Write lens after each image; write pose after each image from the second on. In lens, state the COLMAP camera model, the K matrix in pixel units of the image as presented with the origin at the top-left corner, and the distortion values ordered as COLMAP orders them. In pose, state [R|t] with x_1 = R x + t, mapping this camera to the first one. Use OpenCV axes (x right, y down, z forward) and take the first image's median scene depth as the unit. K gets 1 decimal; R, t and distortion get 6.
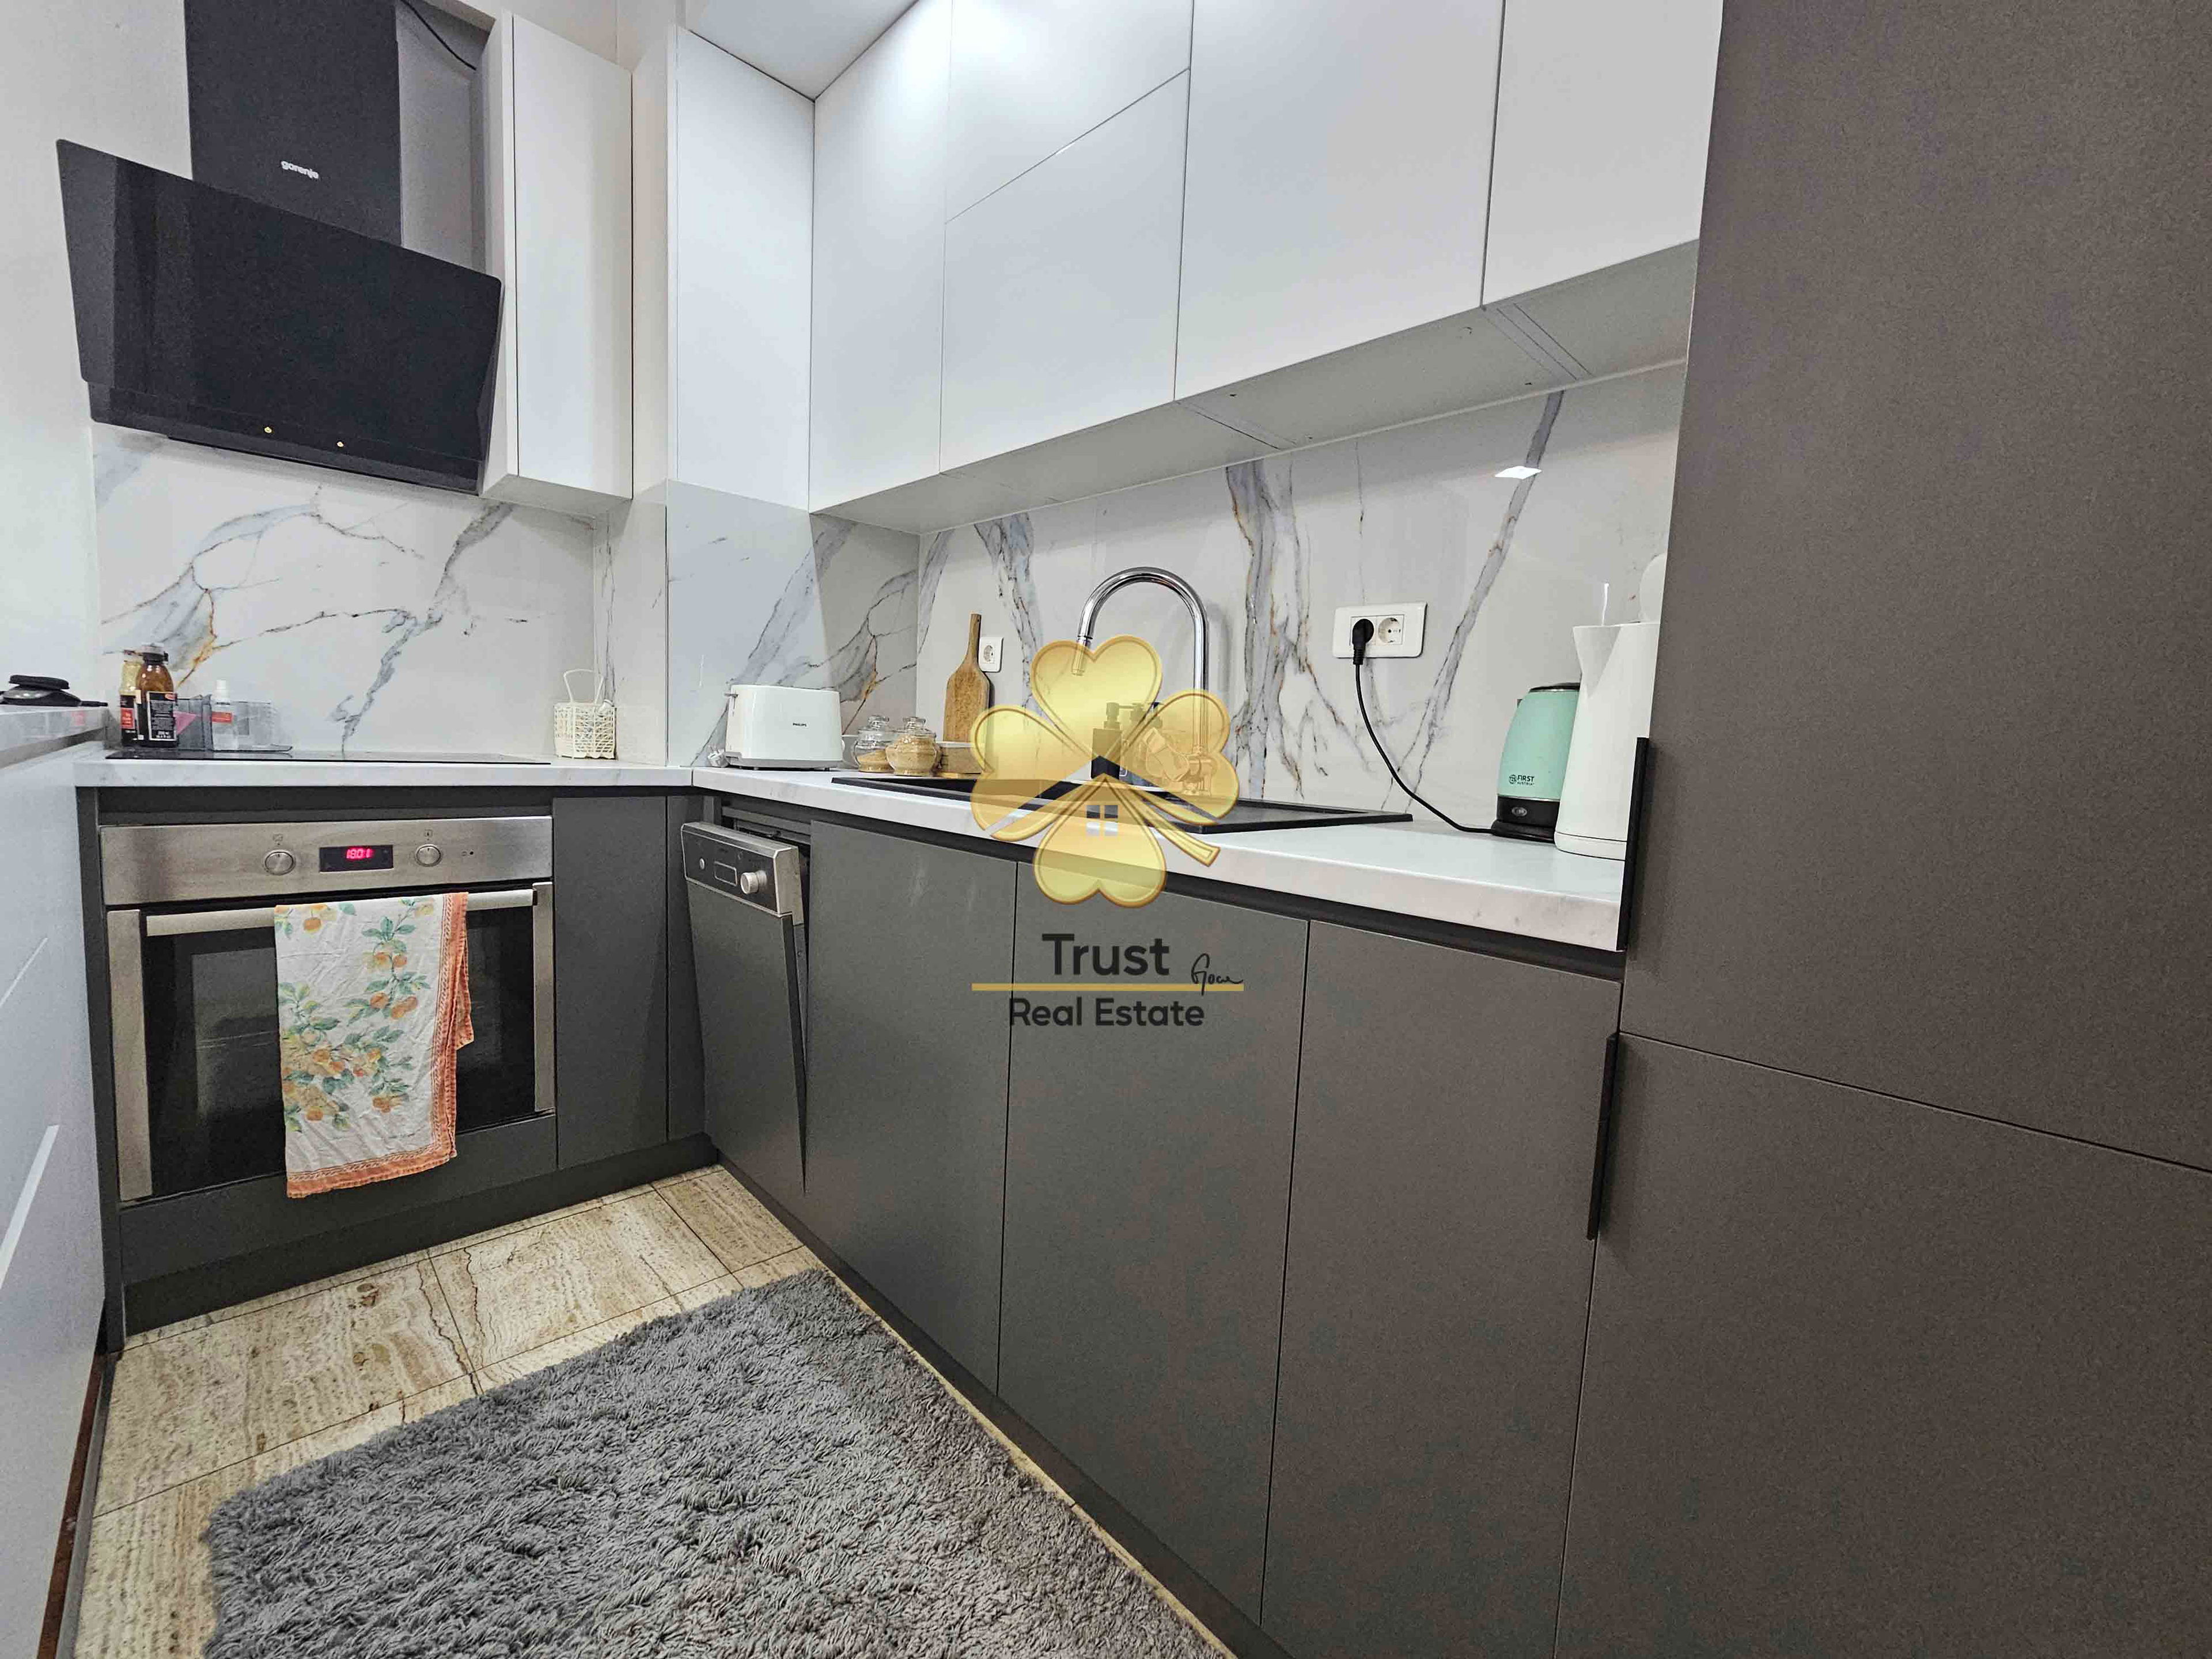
lens RADIAL K [[921.3, 0, 1106.0], [0, 921.3, 829.5], [0, 0, 1]] dist [0.000169, -0.000337]
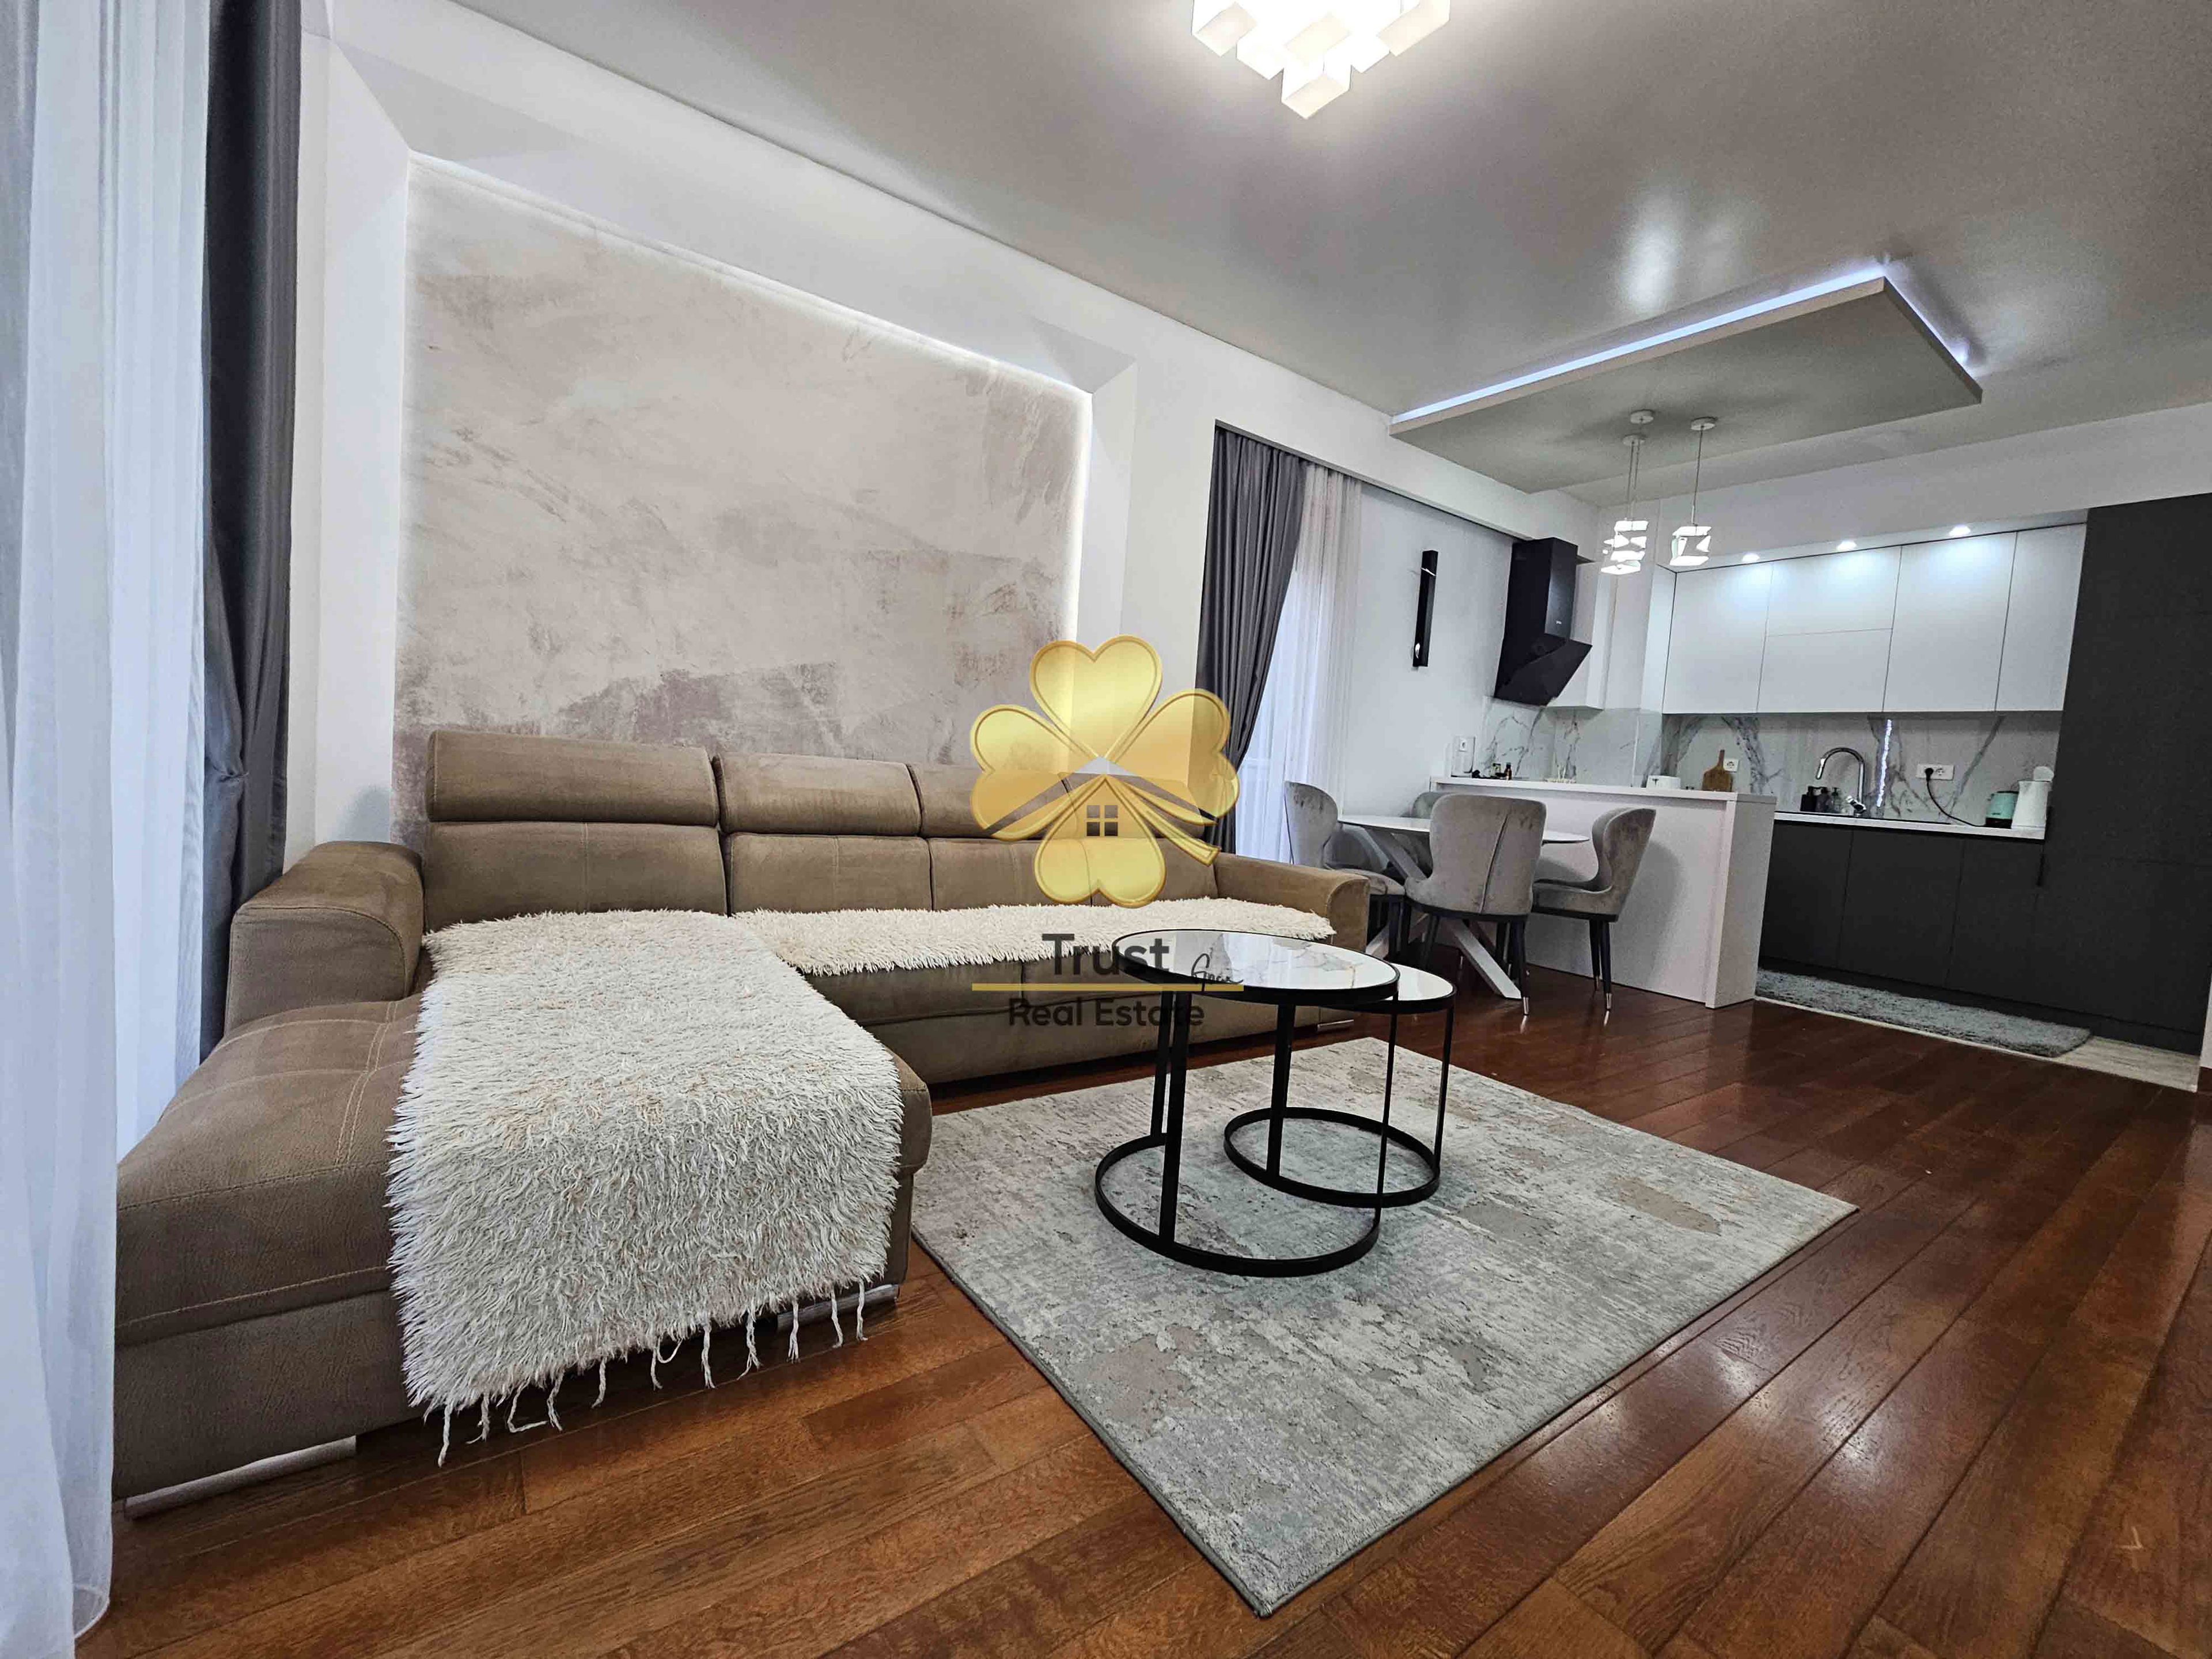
lens RADIAL K [[921.3, 0, 1106.0], [0, 921.3, 829.5], [0, 0, 1]] dist [0.000169, -0.000337]
pose [[0.989754, 0.031546, -0.139253, -1.838041], [-0.036900, 0.998669, -0.036031, 0.197307], [0.137931, 0.040801, 0.989601, -2.288241]]
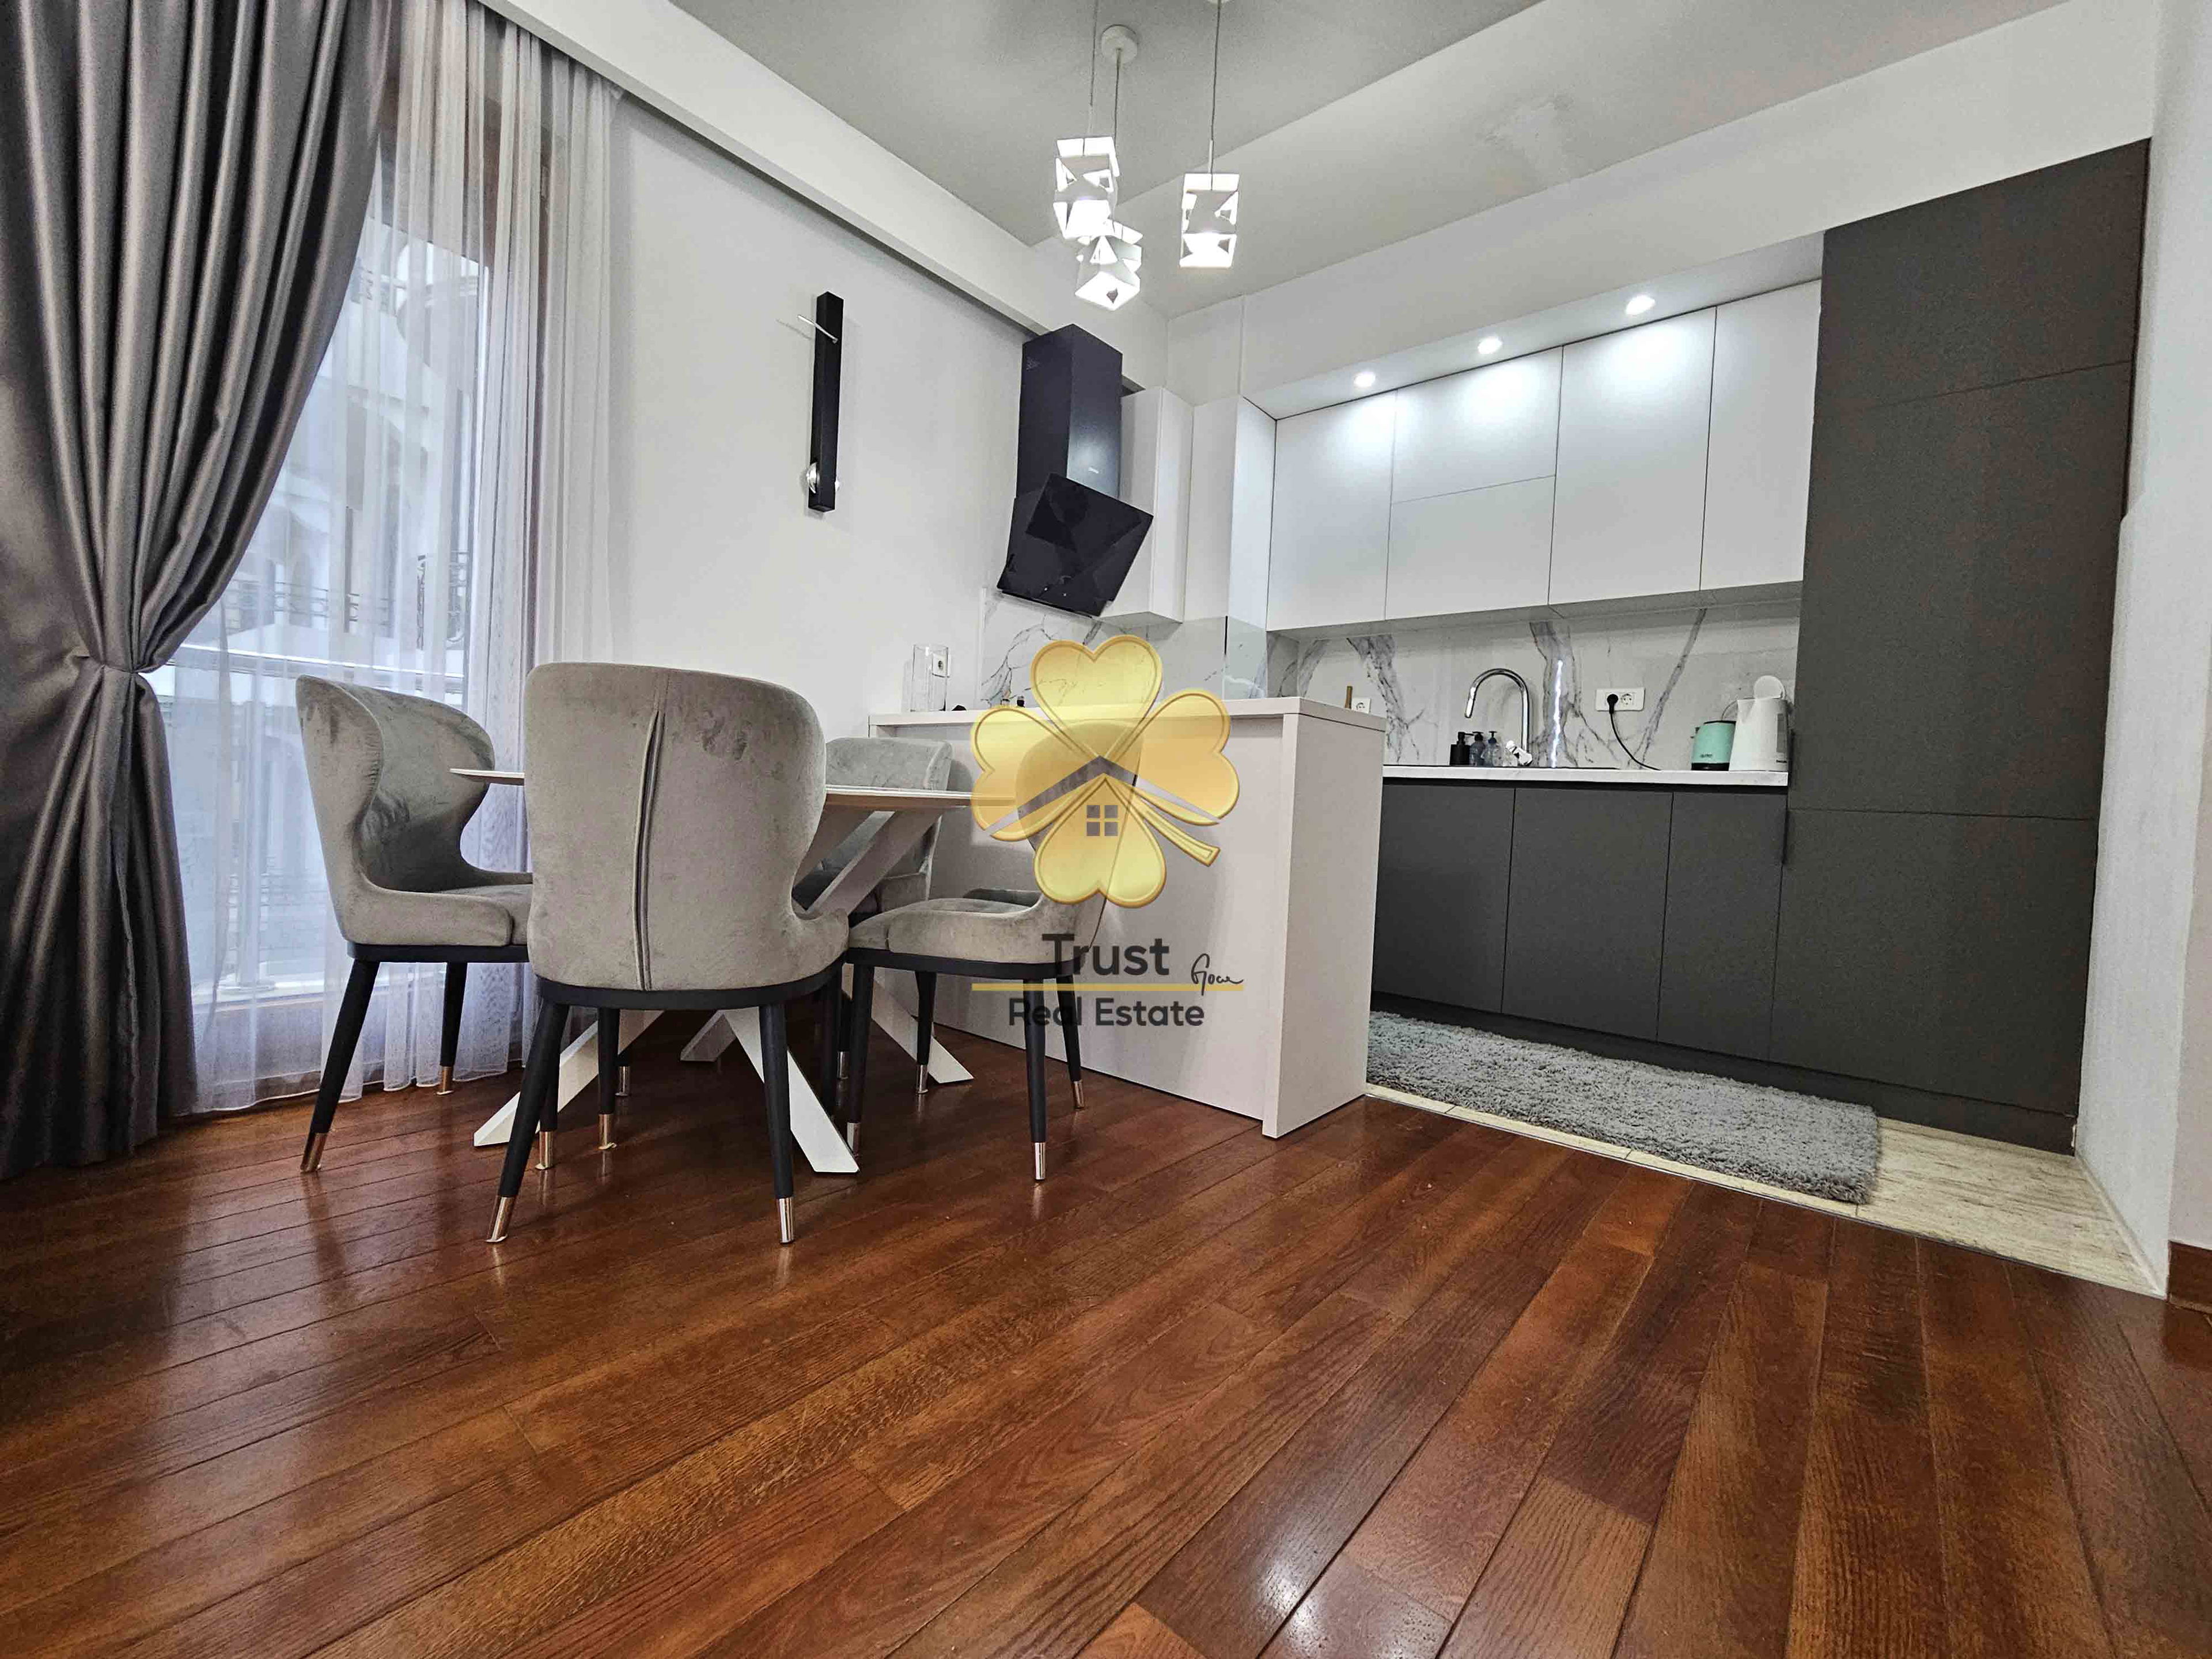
lens RADIAL K [[921.3, 0, 1106.0], [0, 921.3, 829.5], [0, 0, 1]] dist [0.000169, -0.000337]
pose [[0.994568, 0.001366, 0.104077, -0.965606], [0.005225, 0.997998, -0.063033, 0.197810], [-0.103955, 0.063235, 0.992570, -0.902288]]
